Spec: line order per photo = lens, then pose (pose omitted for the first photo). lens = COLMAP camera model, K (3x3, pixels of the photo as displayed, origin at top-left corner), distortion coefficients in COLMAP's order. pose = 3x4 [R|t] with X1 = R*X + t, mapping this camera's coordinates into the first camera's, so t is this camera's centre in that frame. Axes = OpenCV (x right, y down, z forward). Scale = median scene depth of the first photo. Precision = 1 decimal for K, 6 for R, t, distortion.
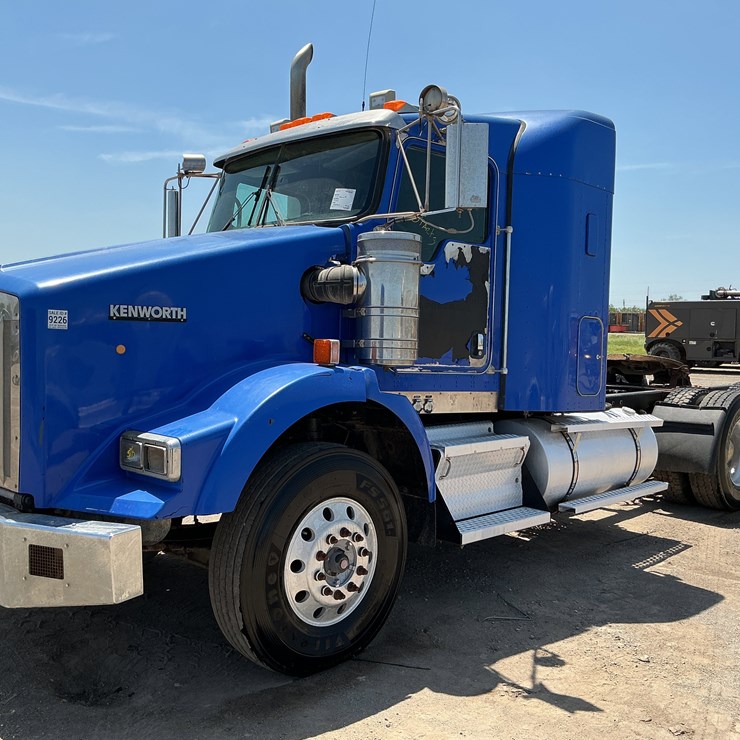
lens RADIAL K [[849.2, 0, 375.0], [0, 849.2, 362.7], [0, 0, 1]] dist [0.085809, 0.000000]
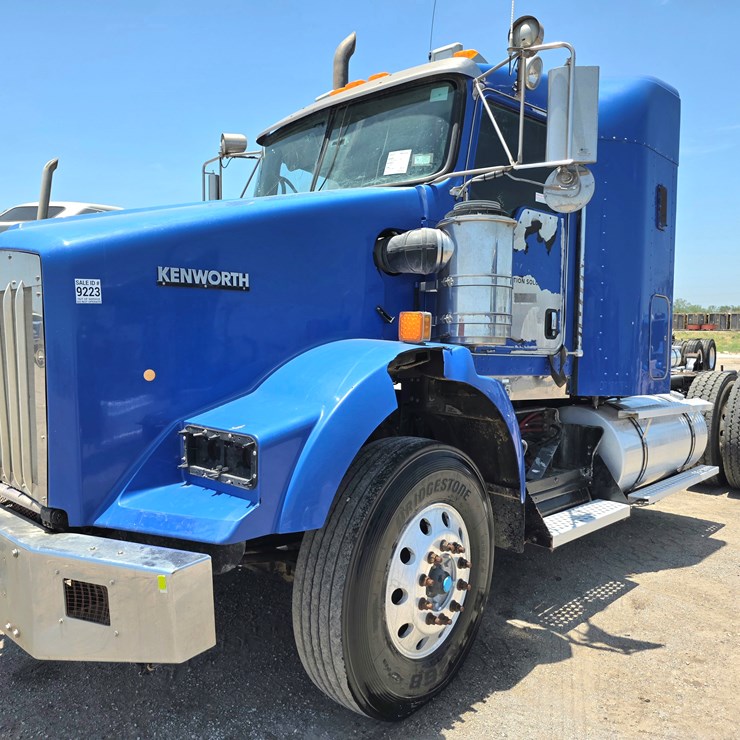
lens RADIAL K [[683.1, 0, 357.4], [0, 683.1, 387.2], [0, 0, 1]] dist [0.039325, 0.000000]
pose [[0.999957, -0.008966, -0.002271, -0.107589], [0.009057, 0.998992, 0.043965, 0.014800], [0.001875, -0.043984, 0.999030, 0.313945]]
